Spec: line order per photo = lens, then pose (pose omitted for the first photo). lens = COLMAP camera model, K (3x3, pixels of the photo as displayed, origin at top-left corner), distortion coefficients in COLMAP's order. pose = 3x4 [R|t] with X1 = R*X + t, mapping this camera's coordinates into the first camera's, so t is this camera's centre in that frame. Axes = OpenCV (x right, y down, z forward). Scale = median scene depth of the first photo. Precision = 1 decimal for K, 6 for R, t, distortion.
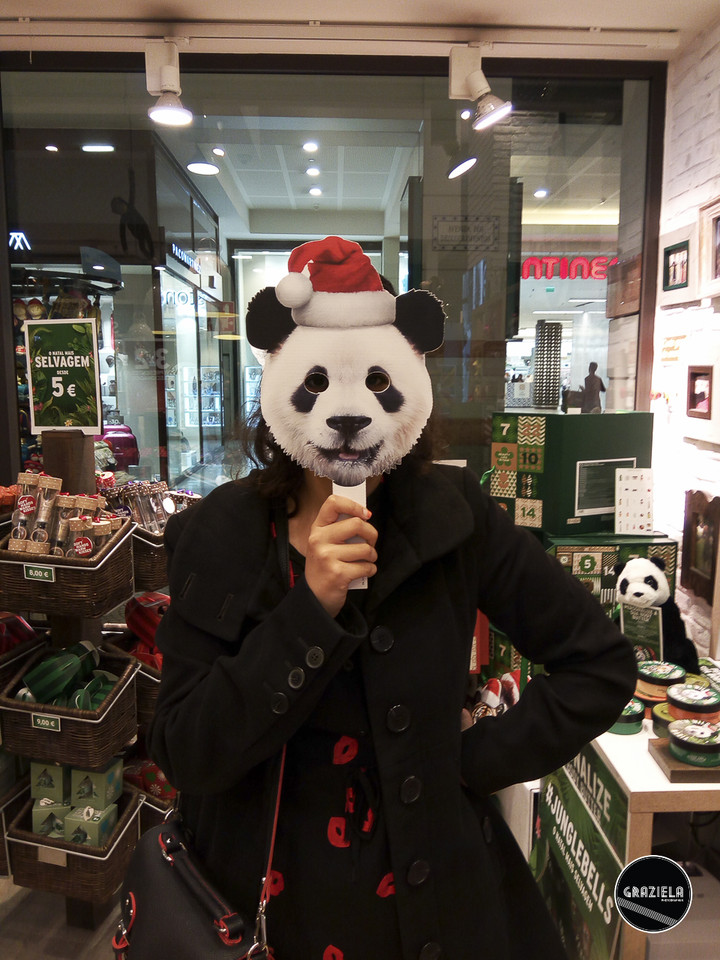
lens RADIAL K [[683.6, 0, 360.0], [0, 683.6, 480.0], [0, 0, 1]] dist [0.060729, -0.086621]
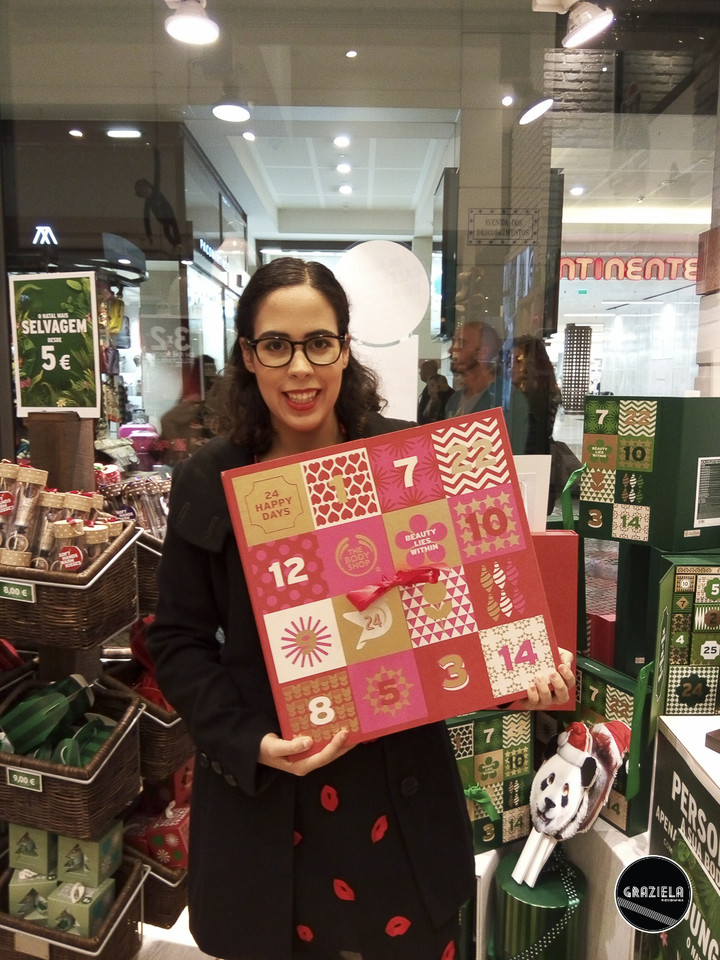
lens RADIAL K [[683.6, 0, 360.0], [0, 683.6, 480.0], [0, 0, 1]] dist [0.060729, -0.086621]
pose [[0.999303, 0.012134, -0.035291, -0.043319], [-0.012316, 0.999912, -0.004953, 0.007266], [0.035227, 0.005384, 0.999365, 0.203969]]
